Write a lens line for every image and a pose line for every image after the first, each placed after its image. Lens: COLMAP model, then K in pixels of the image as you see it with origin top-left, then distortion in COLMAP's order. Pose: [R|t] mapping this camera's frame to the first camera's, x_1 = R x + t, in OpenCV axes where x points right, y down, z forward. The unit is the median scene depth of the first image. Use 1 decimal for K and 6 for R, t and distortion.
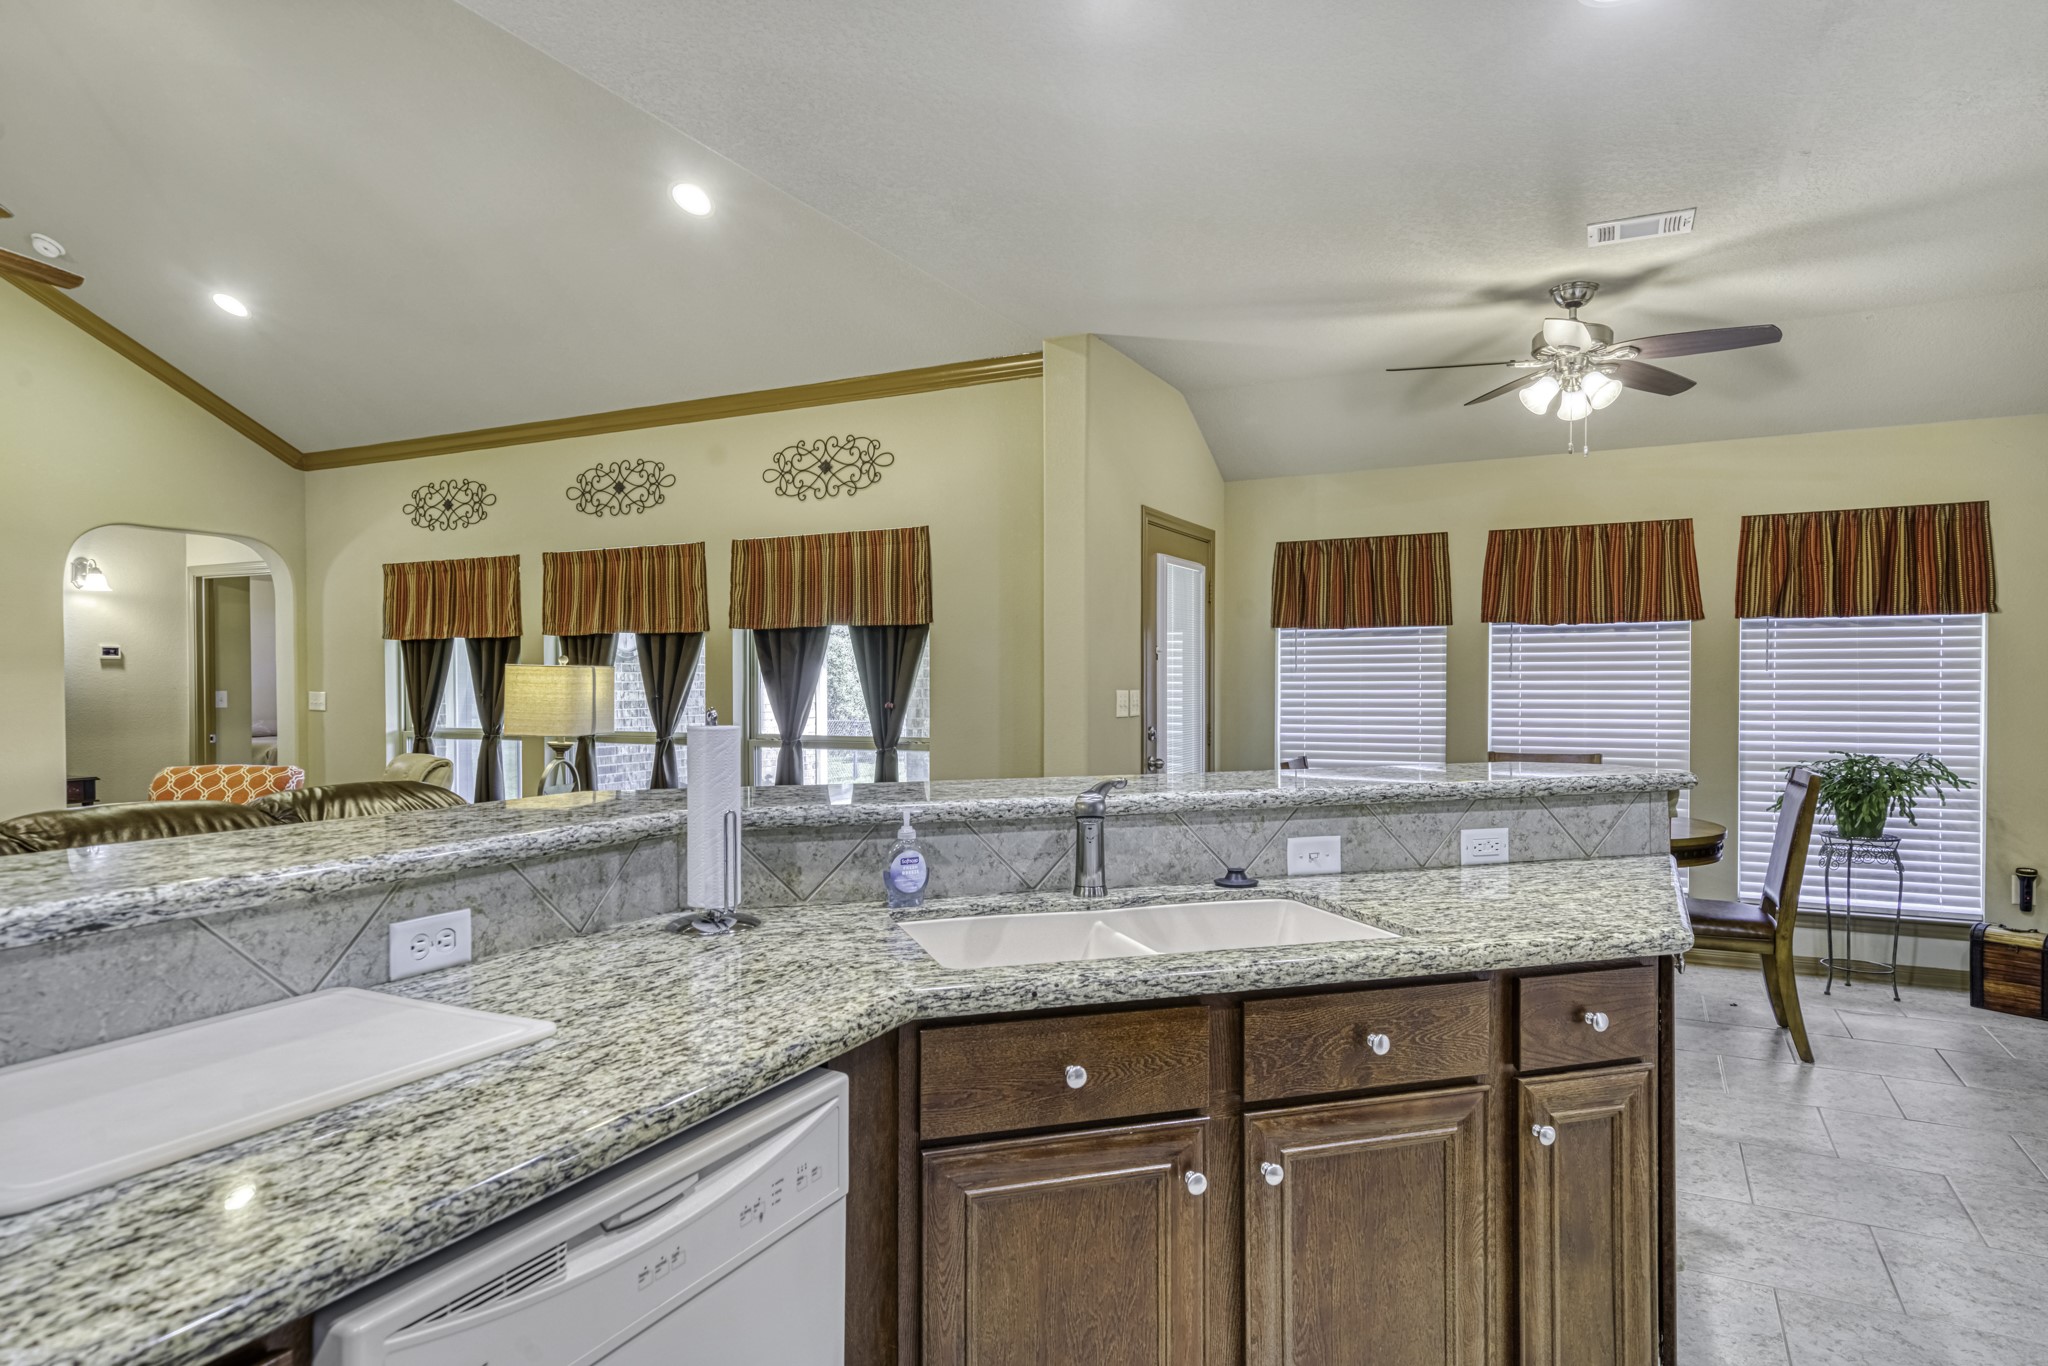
lens RADIAL K [[1197.4, 0, 1011.5], [0, 1197.4, 689.5], [0, 0, 1]] dist [0.014772, -0.000426]
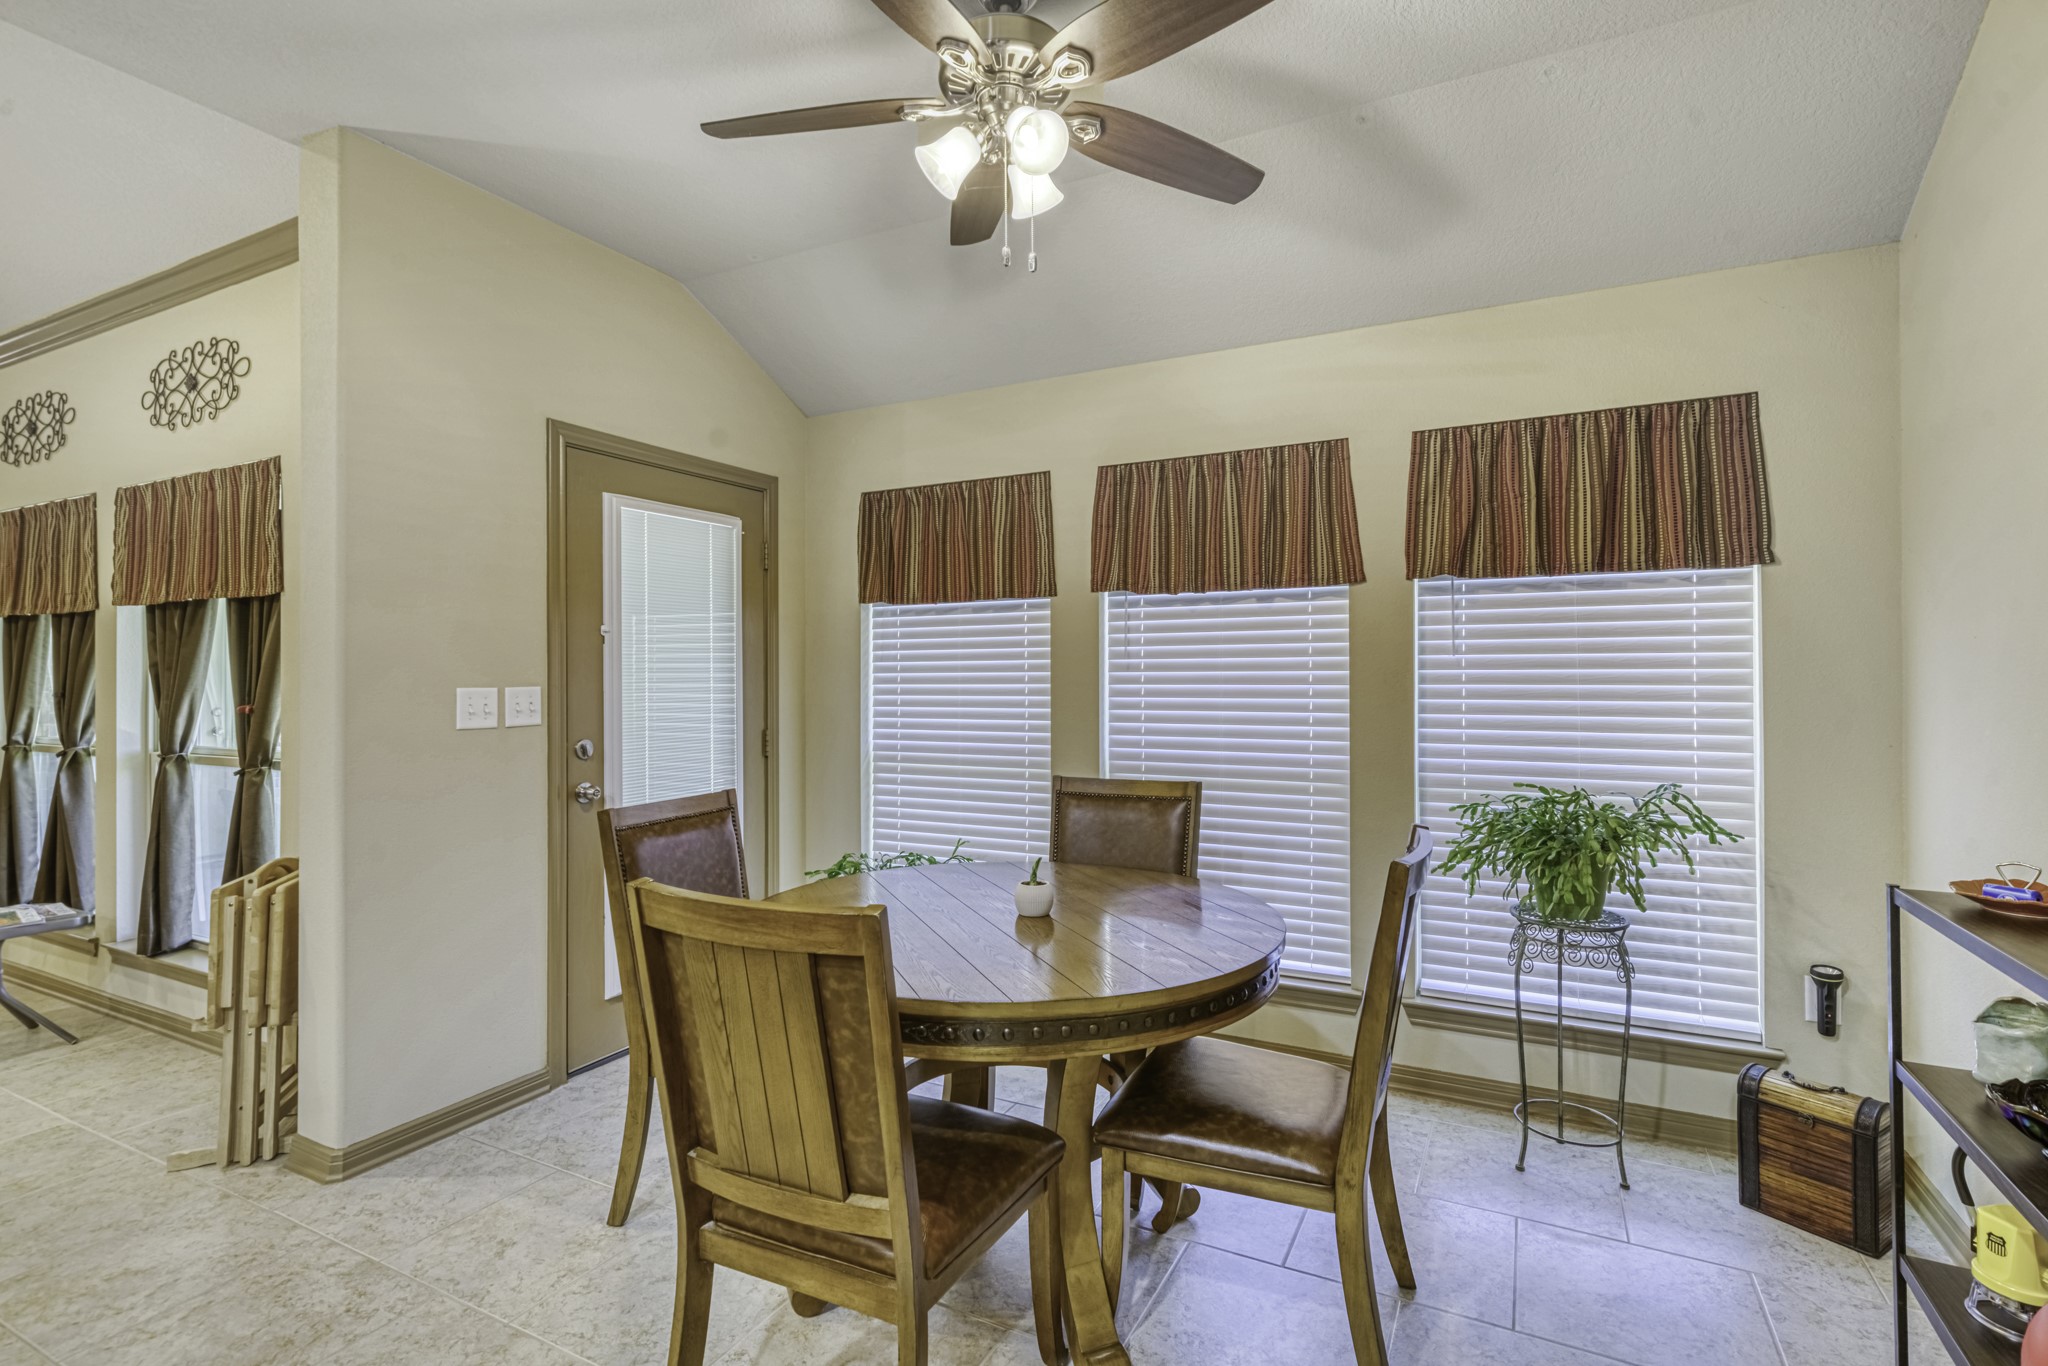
lens RADIAL K [[969.1, 0, 1024.9], [0, 969.1, 657.8], [0, 0, 1]] dist [-0.001409, 0.000097]
pose [[0.999992, -0.003817, 0.001338, 0.393486], [0.003842, 0.999798, -0.019744, -0.004871], [-0.001263, 0.019749, 0.999804, 0.460622]]
